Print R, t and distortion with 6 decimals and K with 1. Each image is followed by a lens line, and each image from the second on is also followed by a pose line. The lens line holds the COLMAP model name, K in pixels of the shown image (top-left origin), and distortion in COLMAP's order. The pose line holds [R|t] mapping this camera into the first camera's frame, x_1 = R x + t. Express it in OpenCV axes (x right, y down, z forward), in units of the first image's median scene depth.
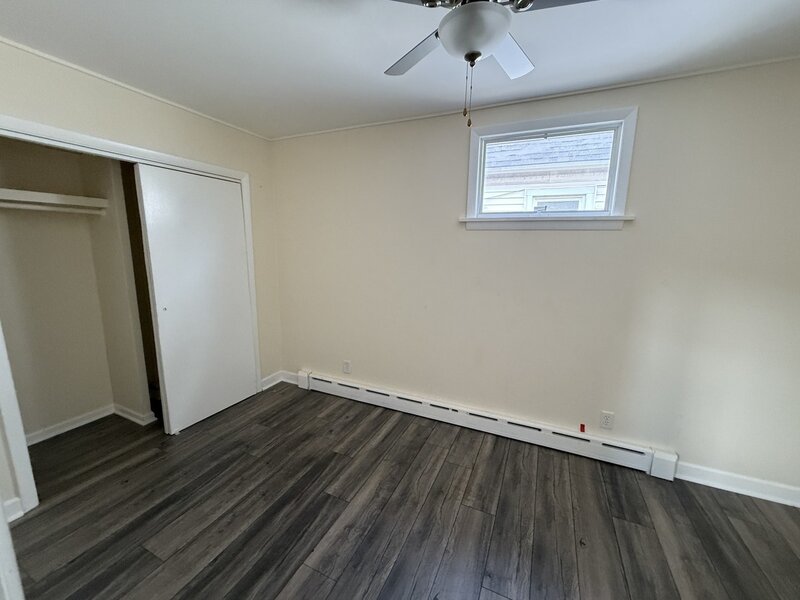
lens RADIAL K [[323.6, 0, 385.9], [0, 323.6, 298.2], [0, 0, 1]] dist [-0.000622, 0.000436]
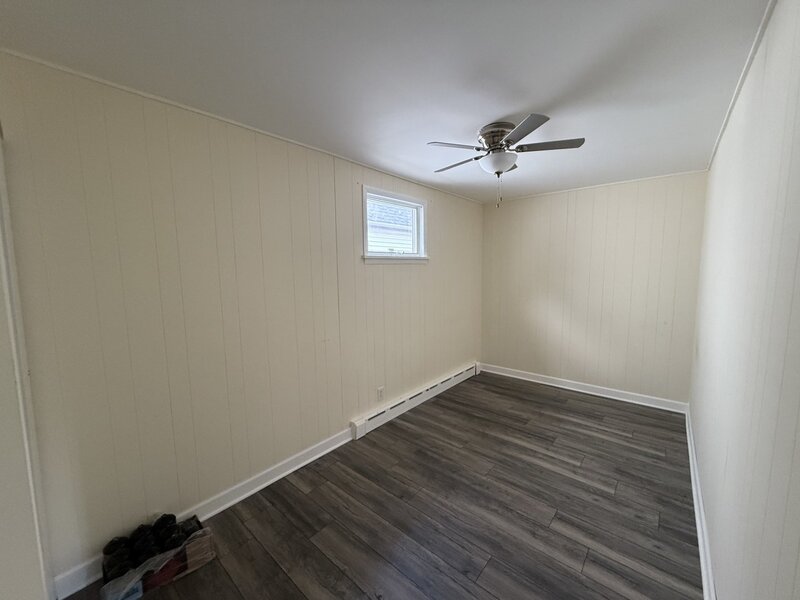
lens RADIAL K [[323.6, 0, 401.6], [0, 323.6, 302.9], [0, 0, 1]] dist [-0.000622, 0.000436]
pose [[0.298076, -0.103395, 0.948926, -1.013066], [0.206327, 0.977594, 0.041707, -0.108839], [-0.931976, 0.183357, 0.312730, 0.603093]]
